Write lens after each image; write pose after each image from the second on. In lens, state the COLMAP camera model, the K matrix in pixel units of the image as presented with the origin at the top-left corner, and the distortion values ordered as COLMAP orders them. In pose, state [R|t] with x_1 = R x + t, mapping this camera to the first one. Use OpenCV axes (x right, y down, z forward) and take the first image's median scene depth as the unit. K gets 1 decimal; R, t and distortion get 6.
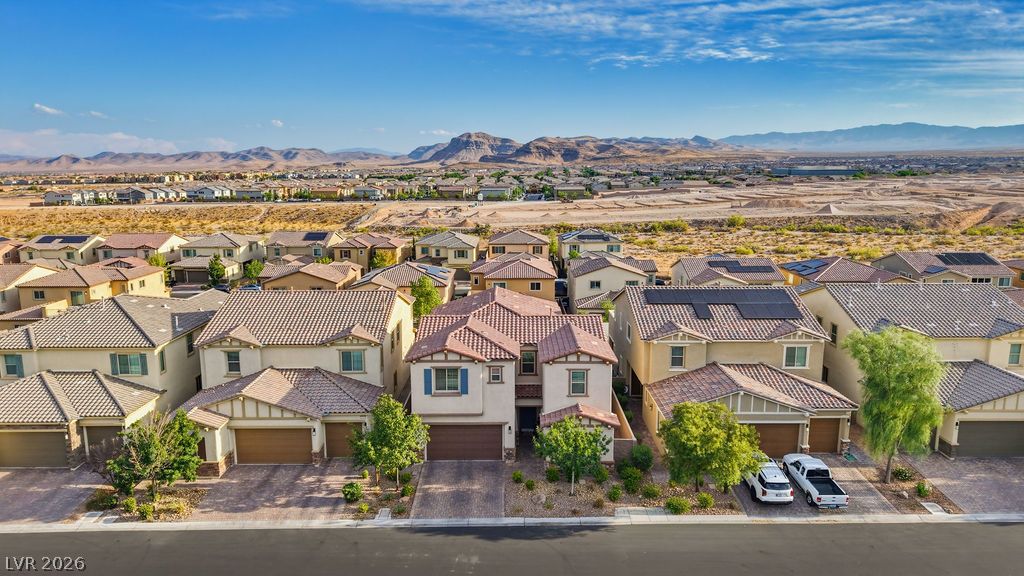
lens RADIAL K [[681.5, 0, 512.3], [0, 681.5, 281.1], [0, 0, 1]] dist [0.054152, -0.063536]
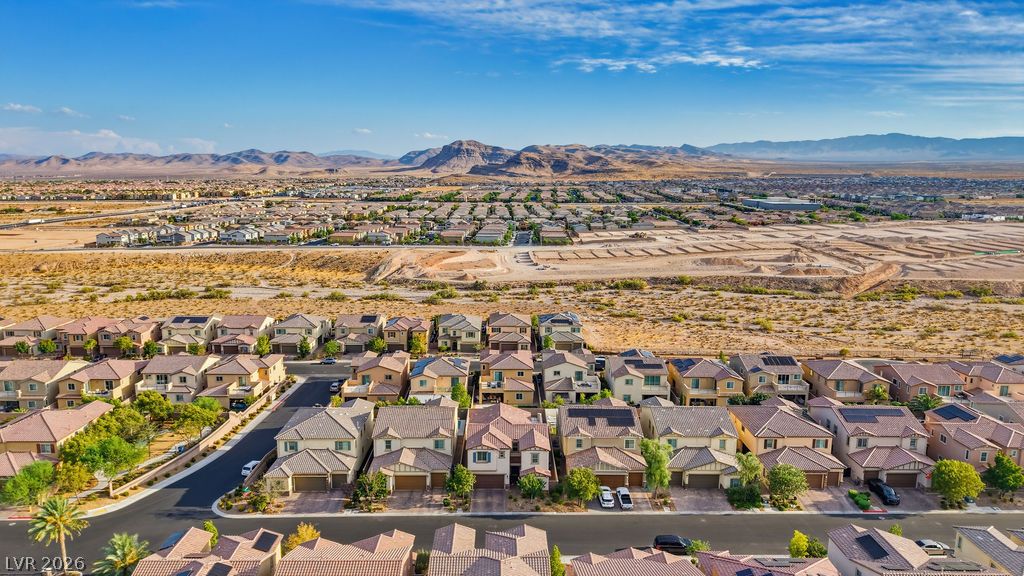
lens RADIAL K [[679.1, 0, 512.0], [0, 679.1, 288.0], [0, 0, 1]] dist [0.061516, -0.062550]
pose [[0.999843, 0.008996, 0.015257, -0.013388], [-0.009073, 0.999946, 0.004971, -0.207553], [-0.015211, -0.005108, 0.999871, -0.635708]]
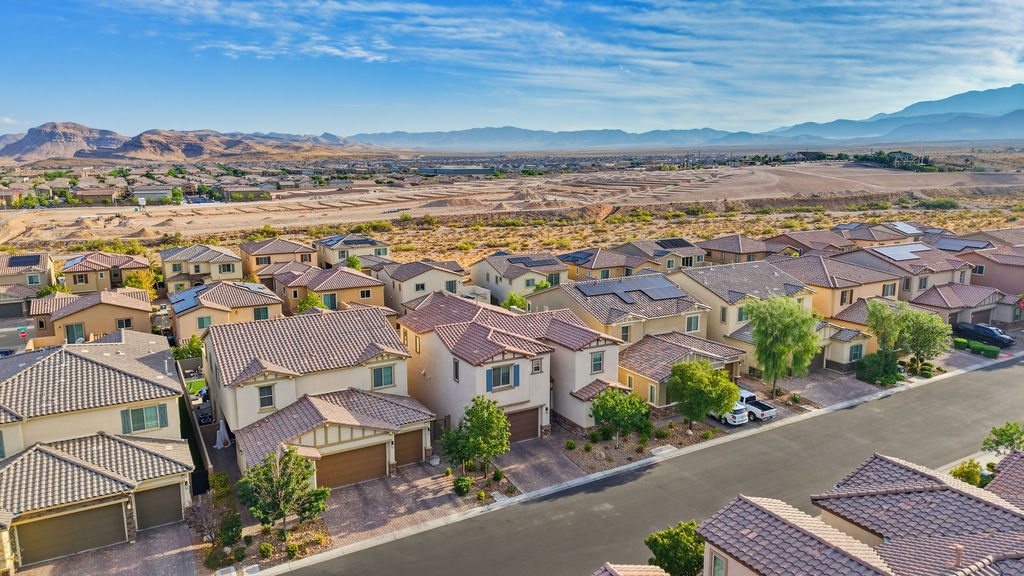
lens RADIAL K [[681.5, 0, 512.3], [0, 681.5, 281.1], [0, 0, 1]] dist [0.054152, -0.063536]
pose [[0.867907, -0.085686, 0.489280, -0.275213], [0.083477, 0.996160, 0.026381, -0.020278], [-0.489662, 0.017948, 0.871727, -0.010810]]
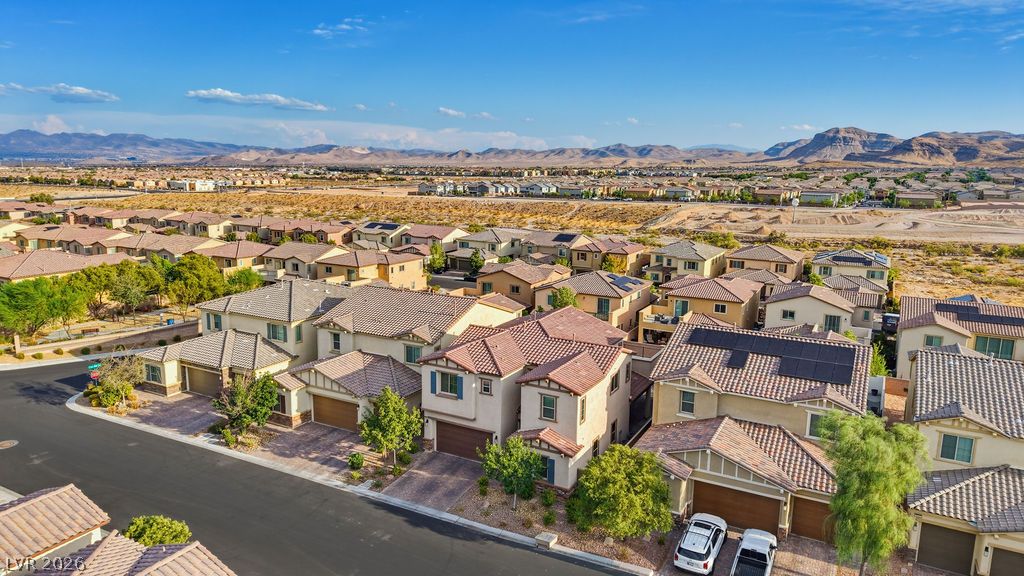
lens RADIAL K [[679.1, 0, 512.0], [0, 679.1, 288.0], [0, 0, 1]] dist [0.061516, -0.062550]
pose [[0.878483, 0.104050, -0.466307, 0.220297], [-0.097071, 0.994512, 0.039037, -0.029677], [0.467809, 0.010972, 0.883761, 0.020274]]
